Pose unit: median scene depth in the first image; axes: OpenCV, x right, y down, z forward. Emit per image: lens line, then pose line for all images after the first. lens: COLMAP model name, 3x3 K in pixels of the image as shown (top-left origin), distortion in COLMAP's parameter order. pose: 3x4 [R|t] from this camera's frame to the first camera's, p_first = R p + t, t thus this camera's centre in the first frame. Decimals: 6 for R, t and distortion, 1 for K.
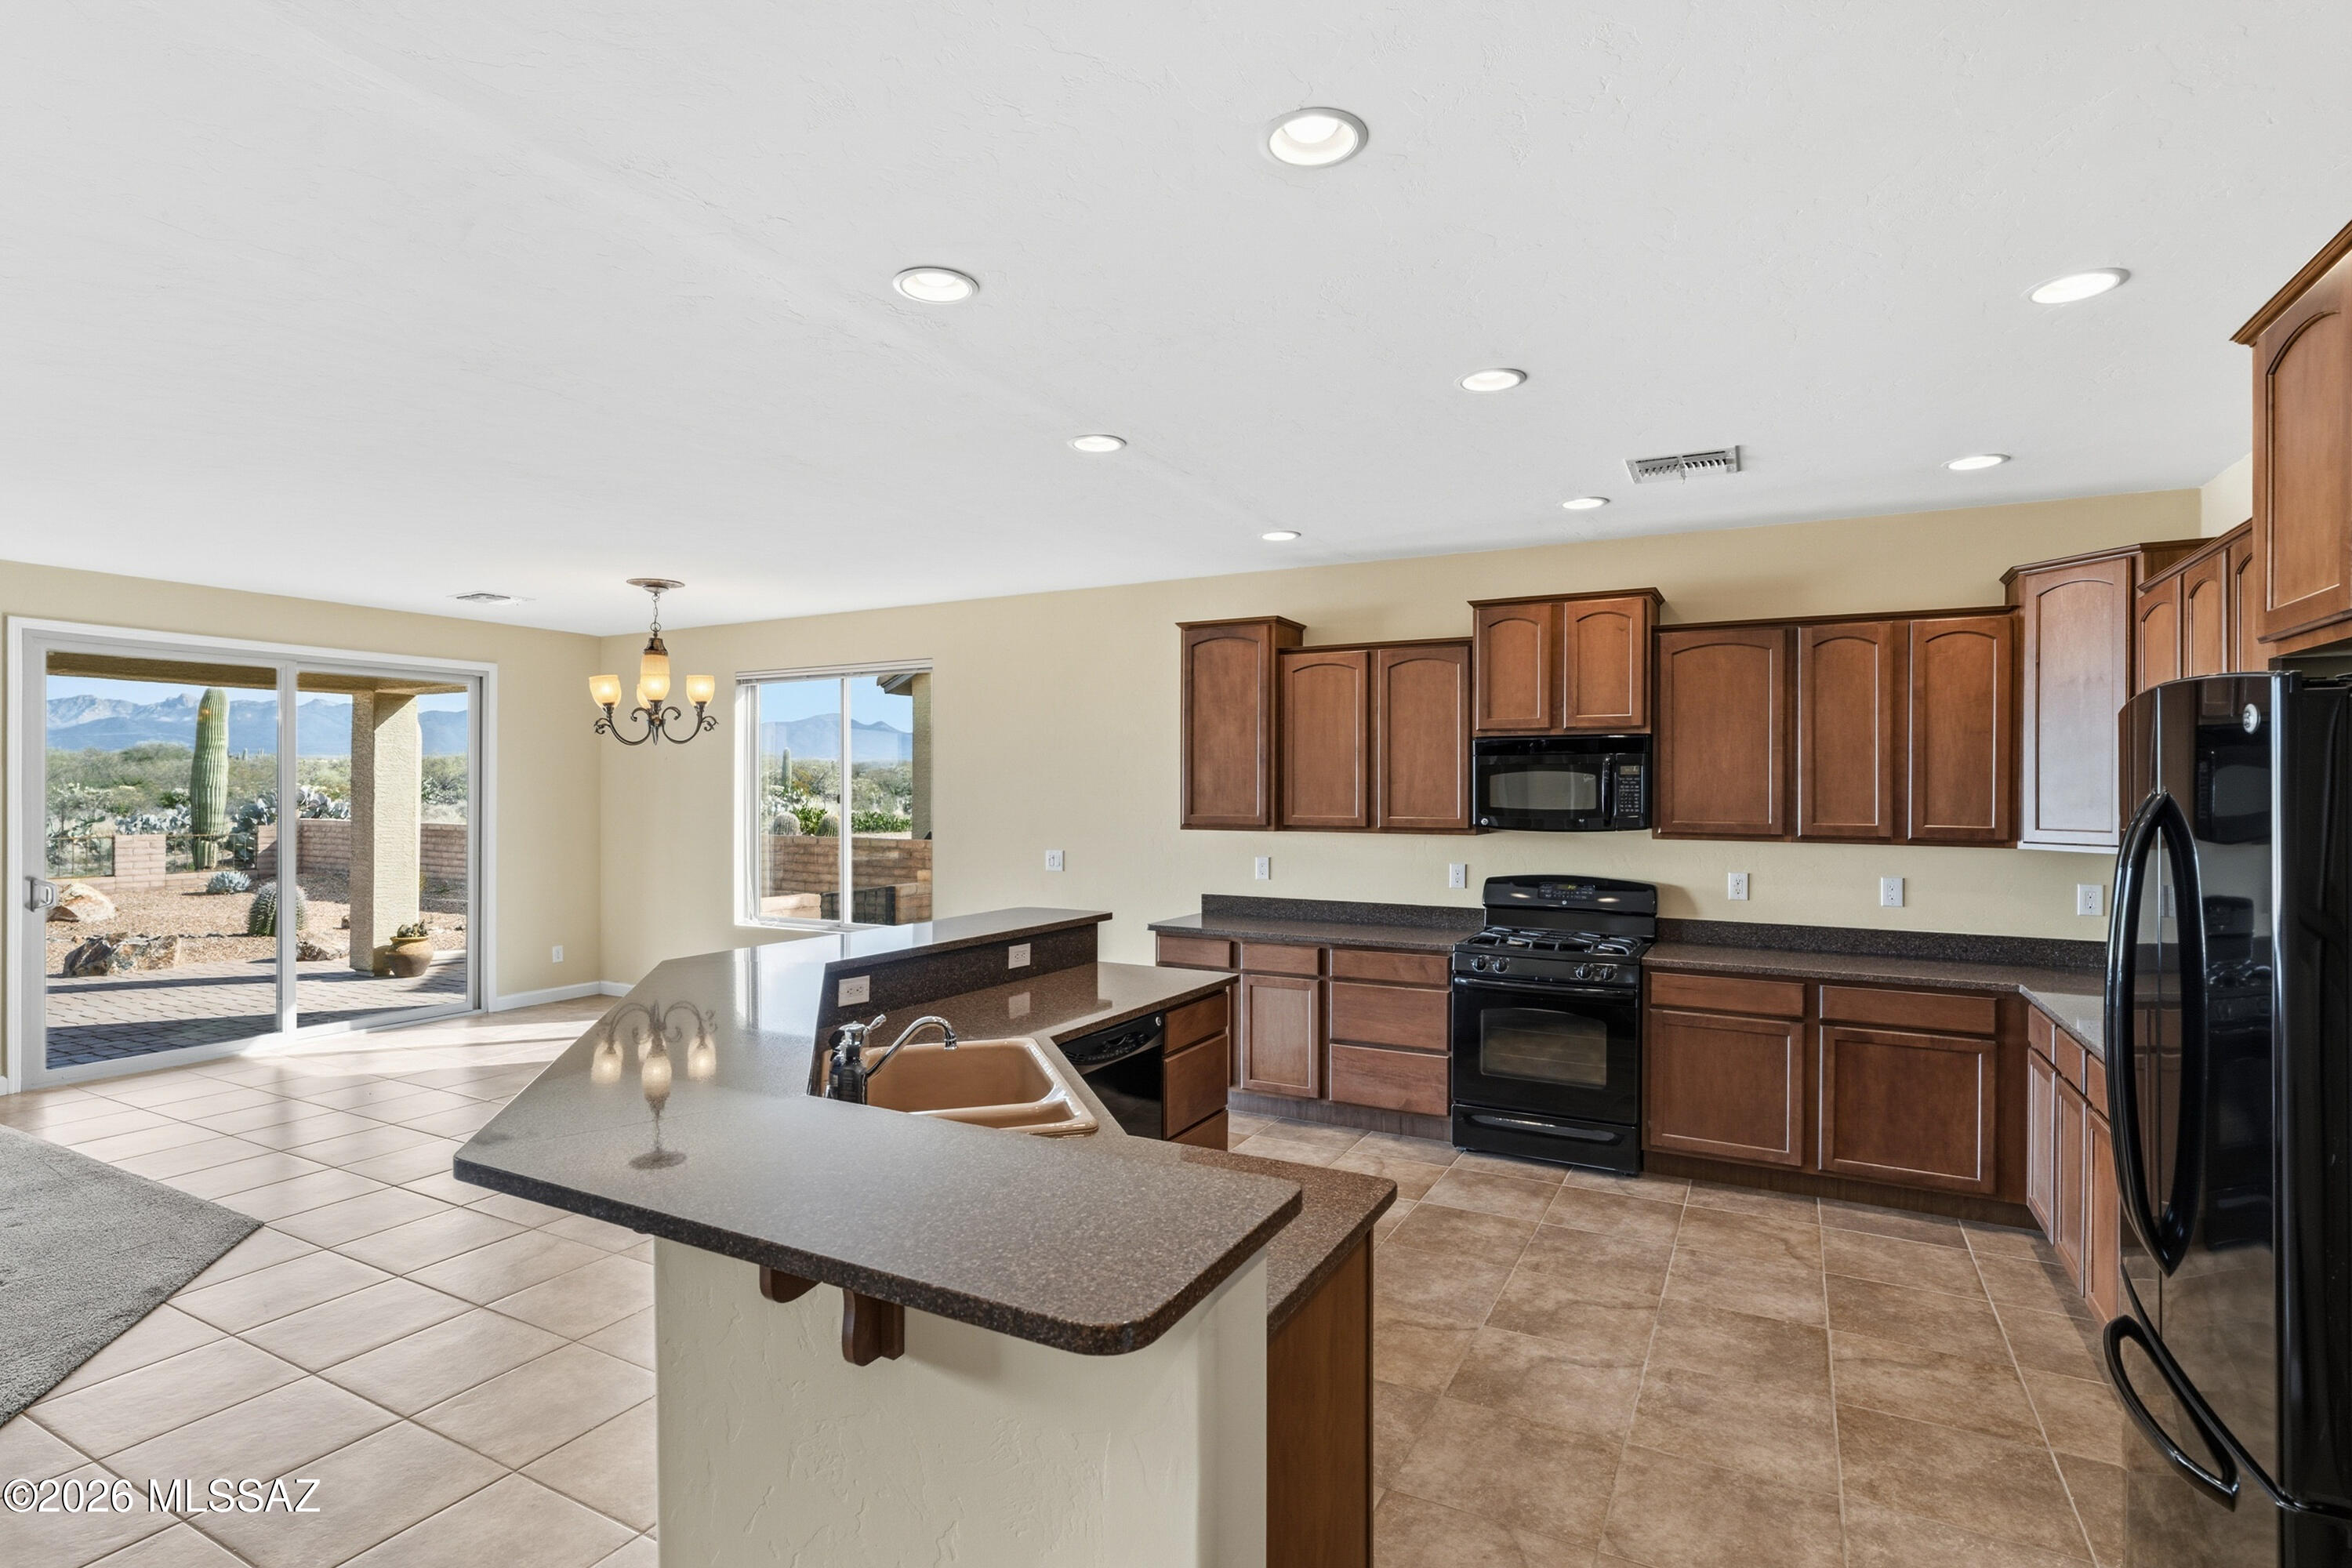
lens RADIAL K [[1153.9, 0, 1146.3], [0, 1153.9, 785.5], [0, 0, 1]] dist [0.004384, 0.000692]
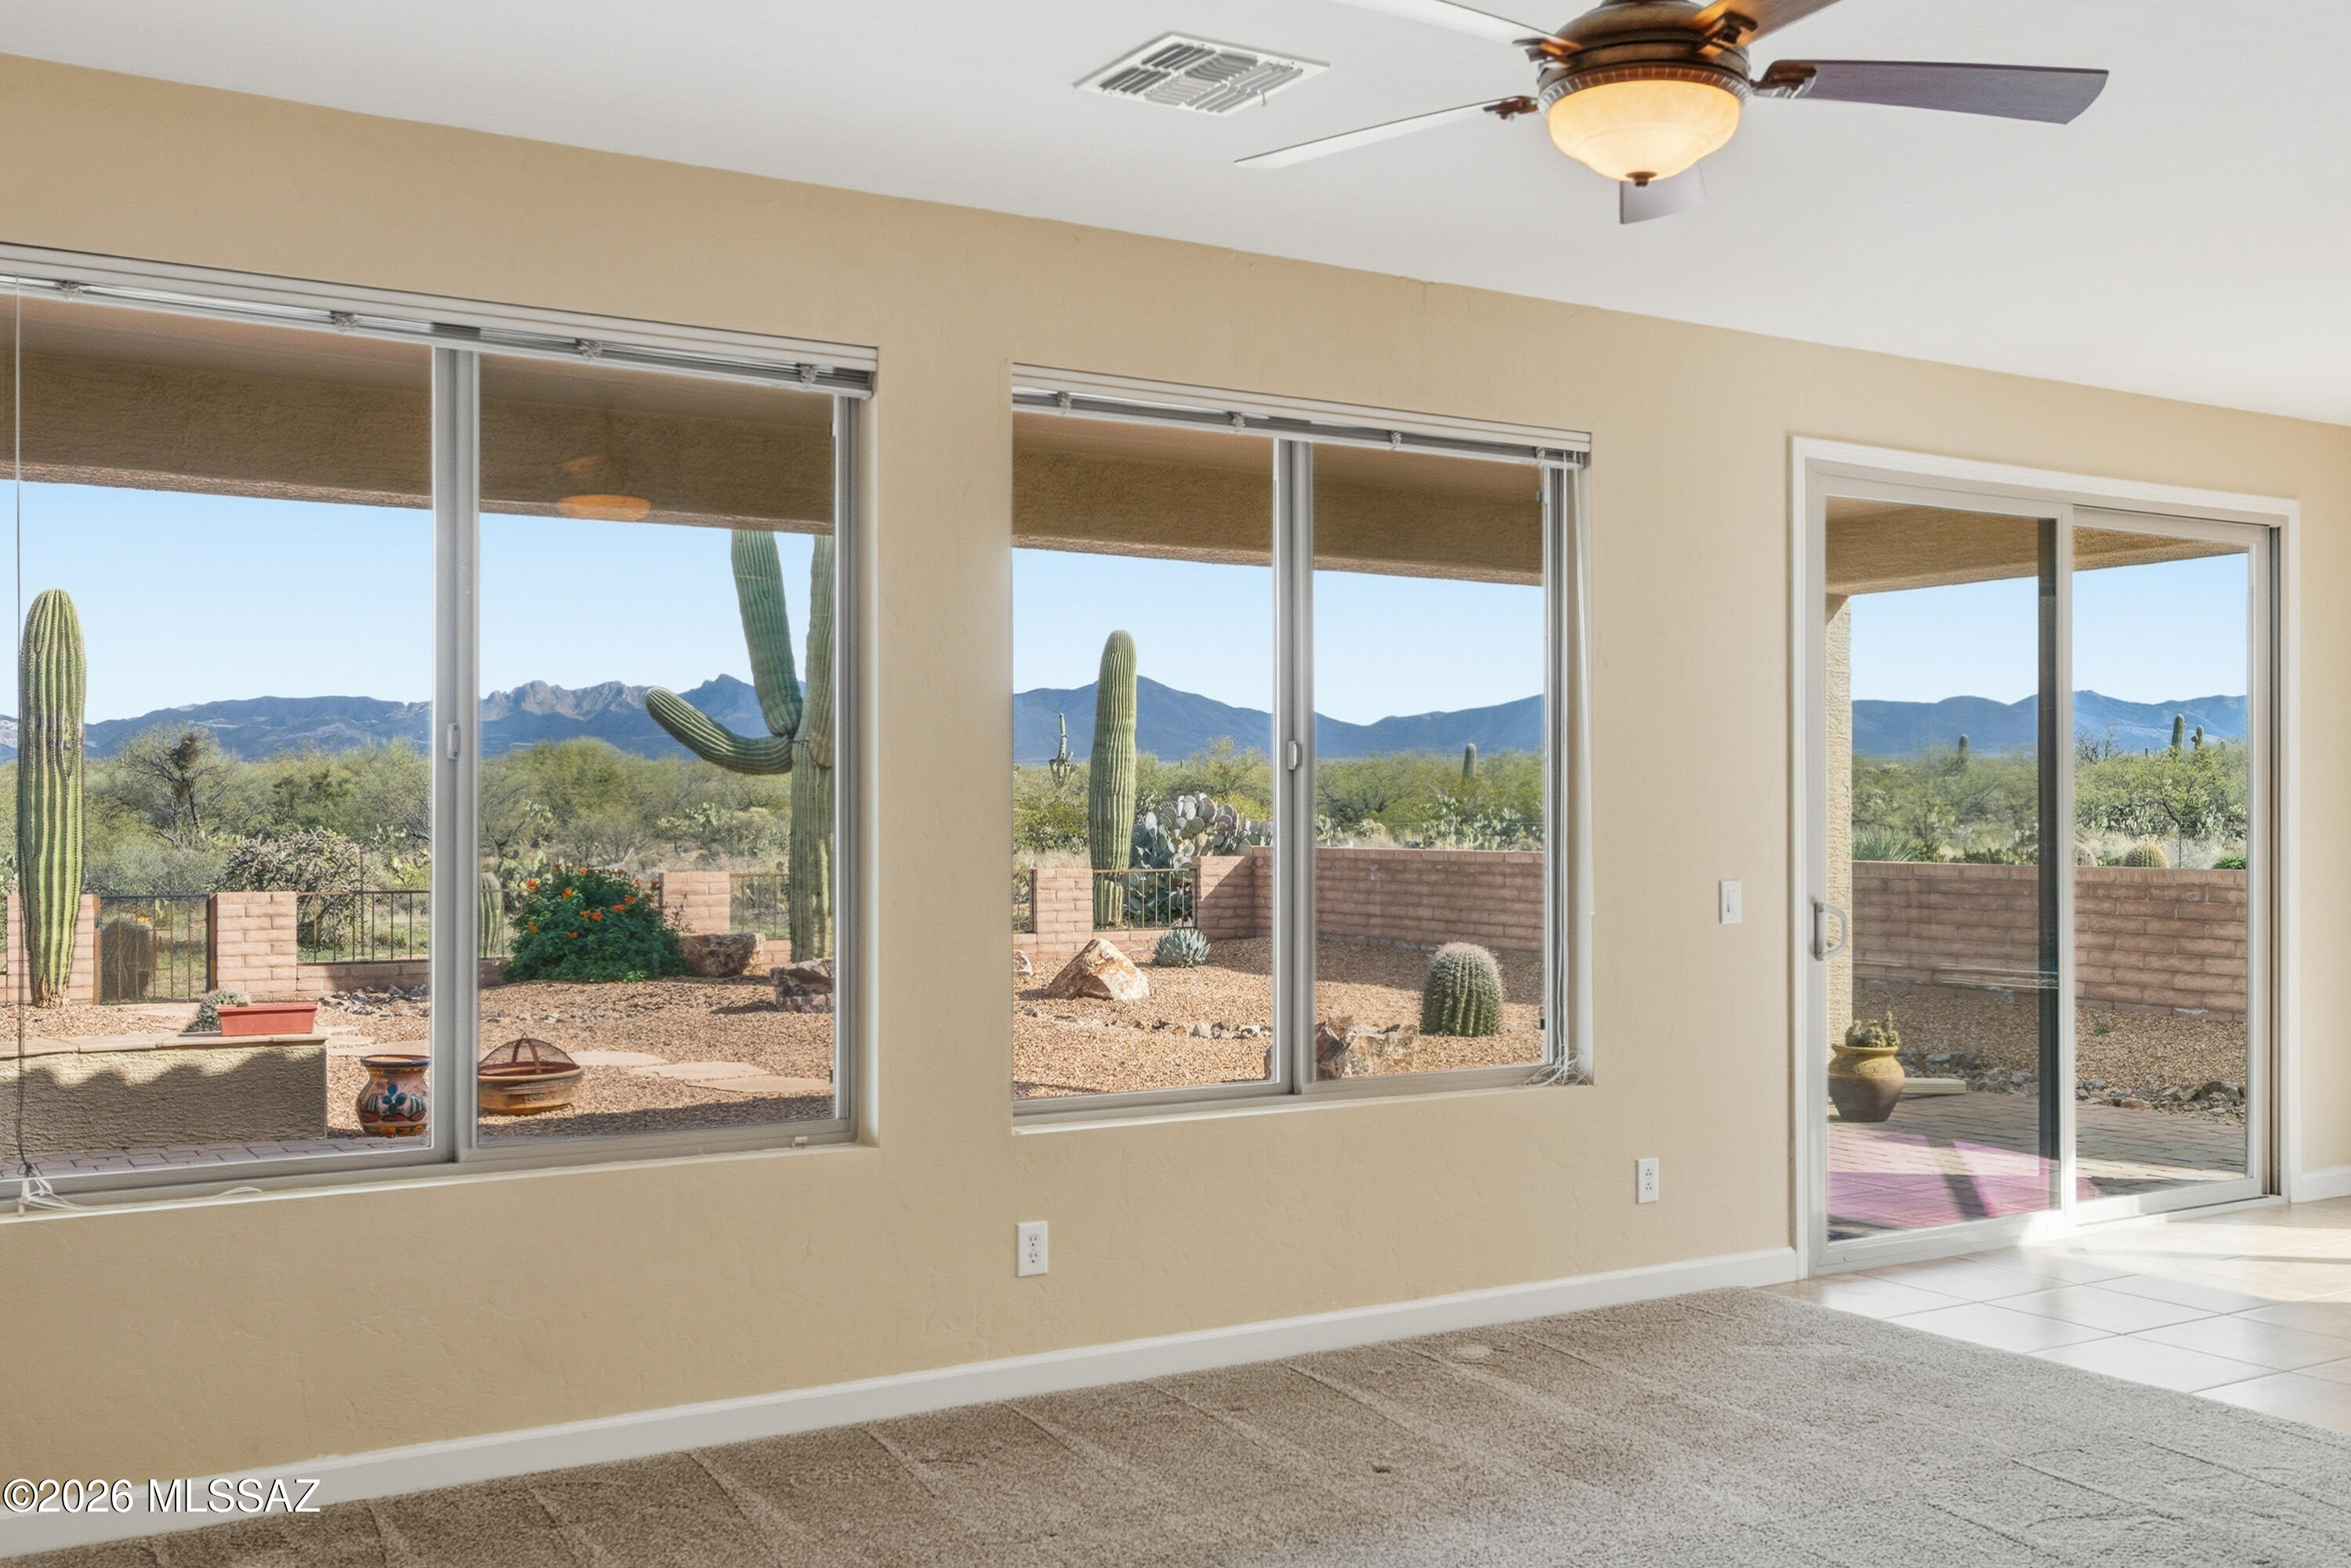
lens RADIAL K [[2230.1, 0, 1152.1], [0, 2230.1, 808.6], [0, 0, 1]] dist [0.004153, 0.000000]
pose [[0.877029, -0.003332, -0.480425, -0.664907], [0.002866, 0.999994, -0.001702, 0.033916], [0.480428, 0.000115, 0.877034, -0.098060]]
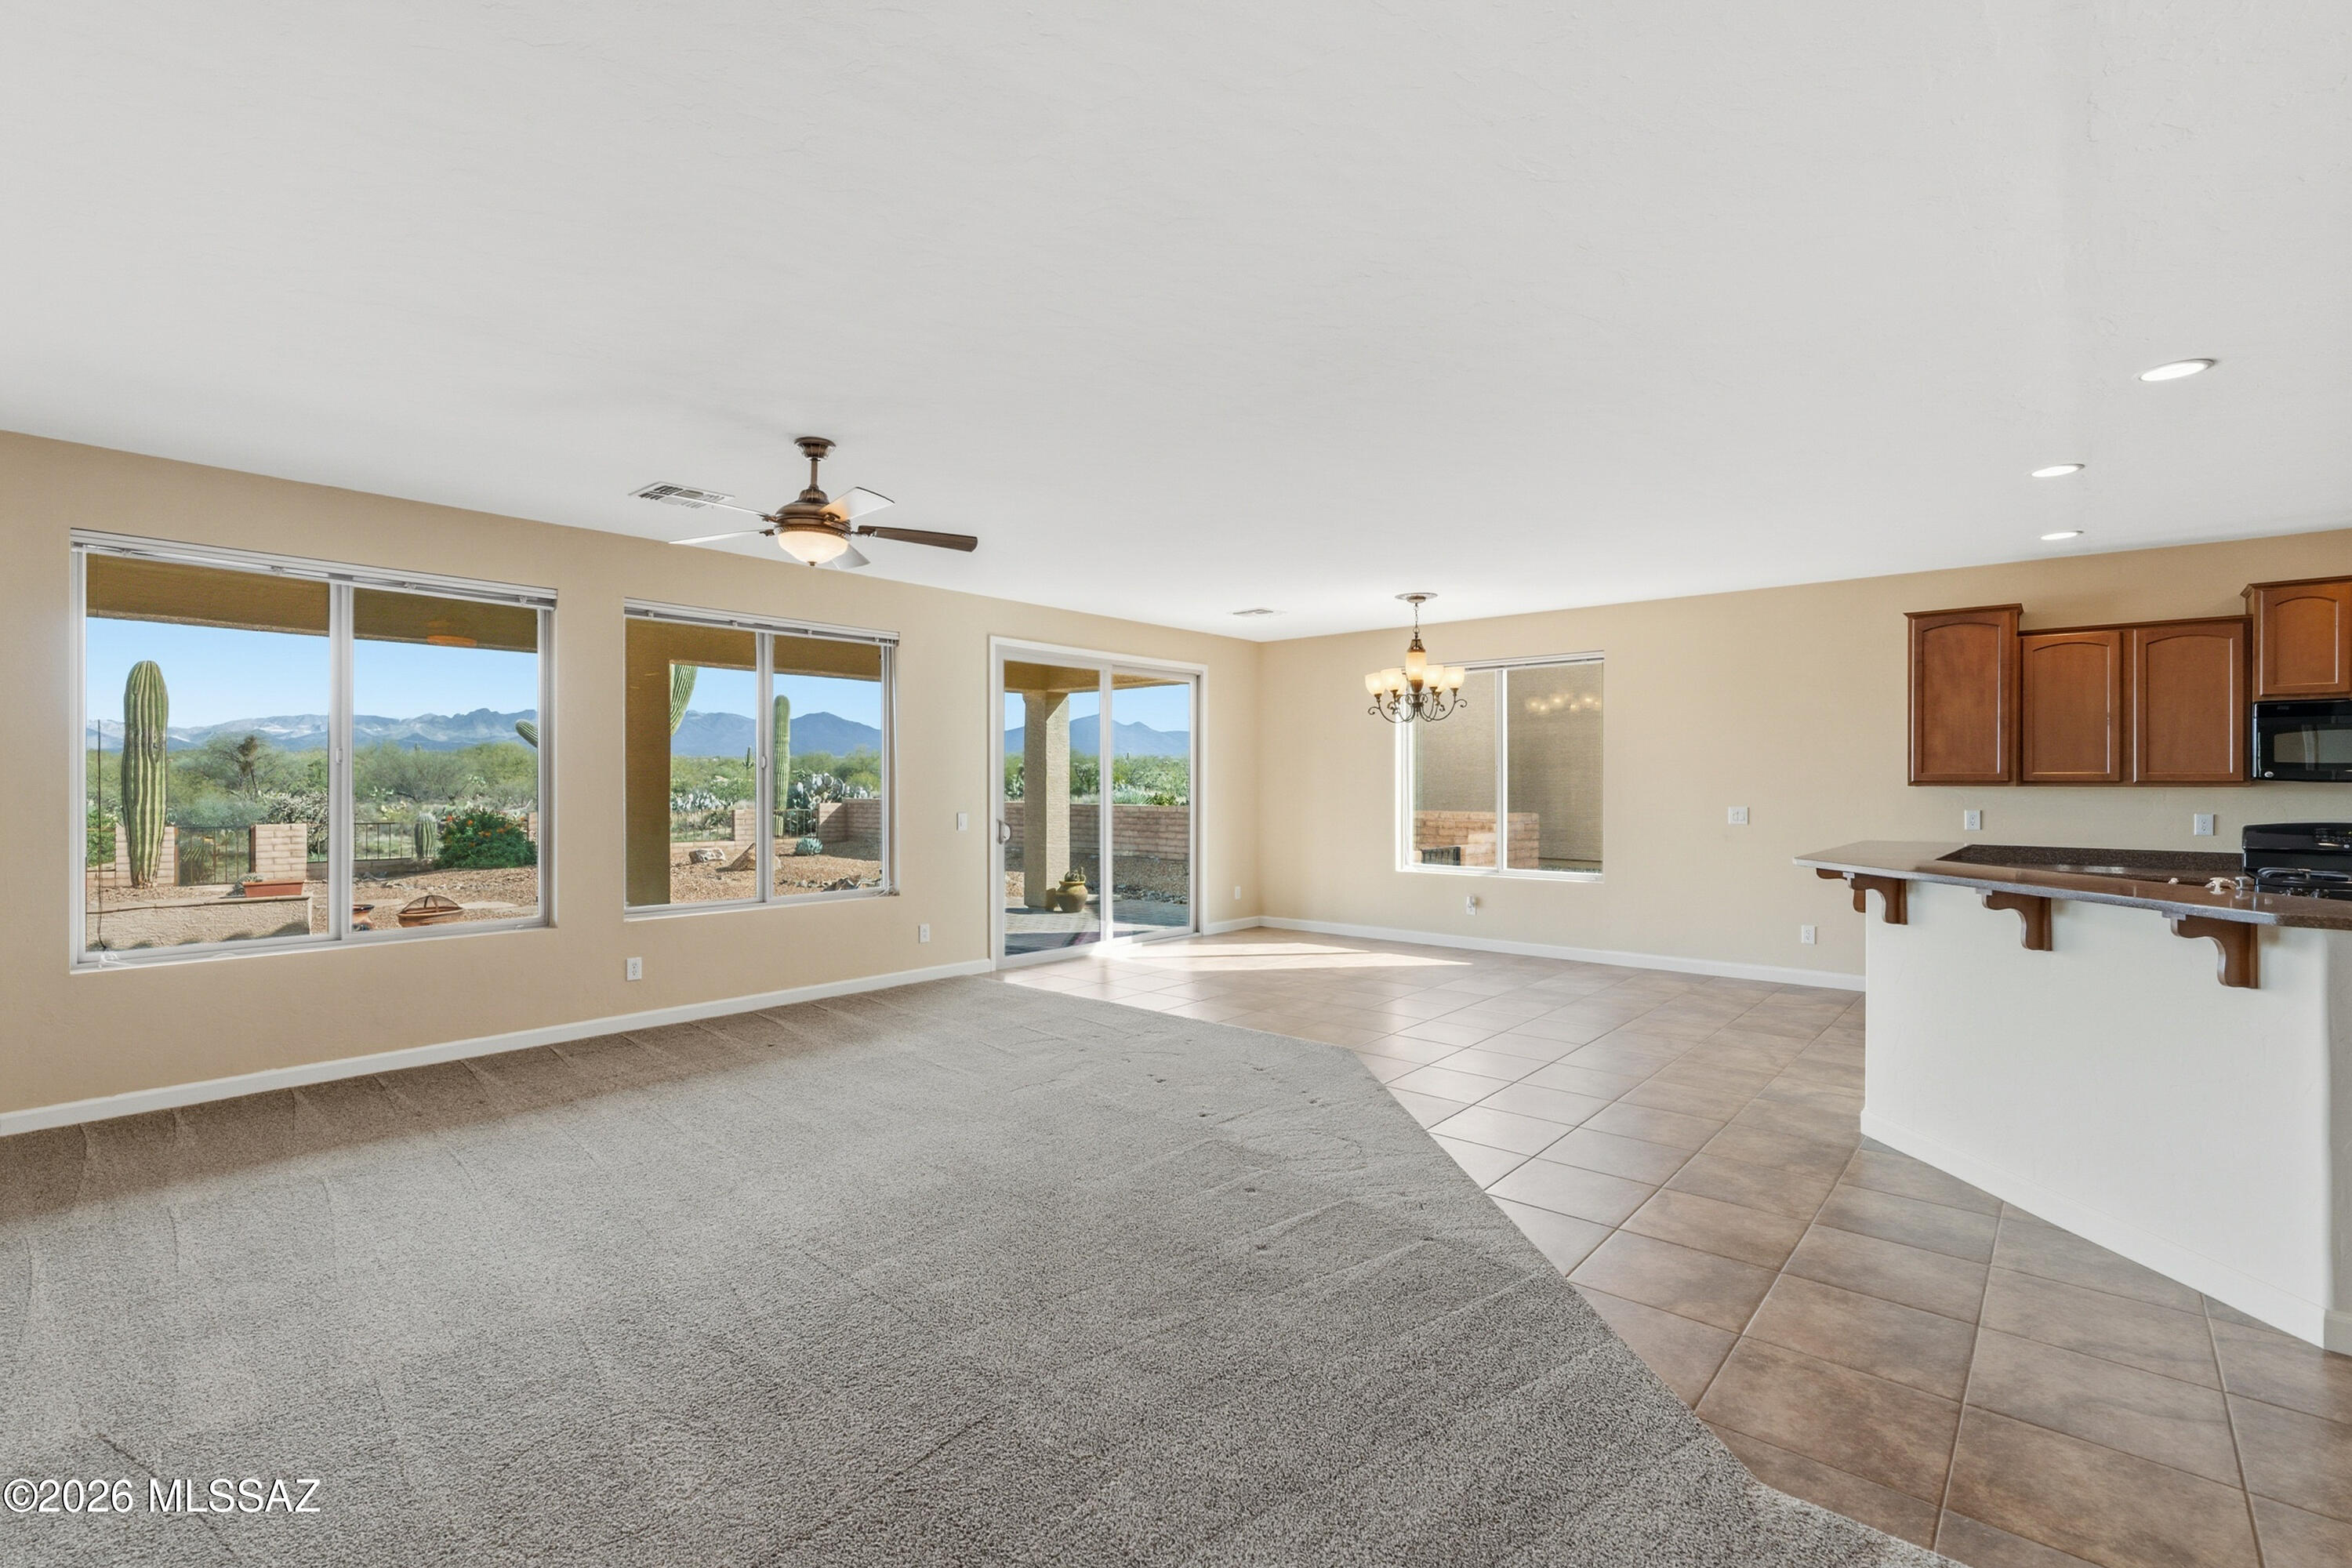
lens RADIAL K [[1068.4, 0, 1160.1], [0, 1068.4, 783.6], [0, 0, 1]] dist [0.002060, -0.000595]
pose [[0.978873, -0.000273, -0.204470, -0.461484], [0.000837, 0.999996, 0.002674, 0.029378], [0.204468, -0.002789, 0.978869, -0.219164]]
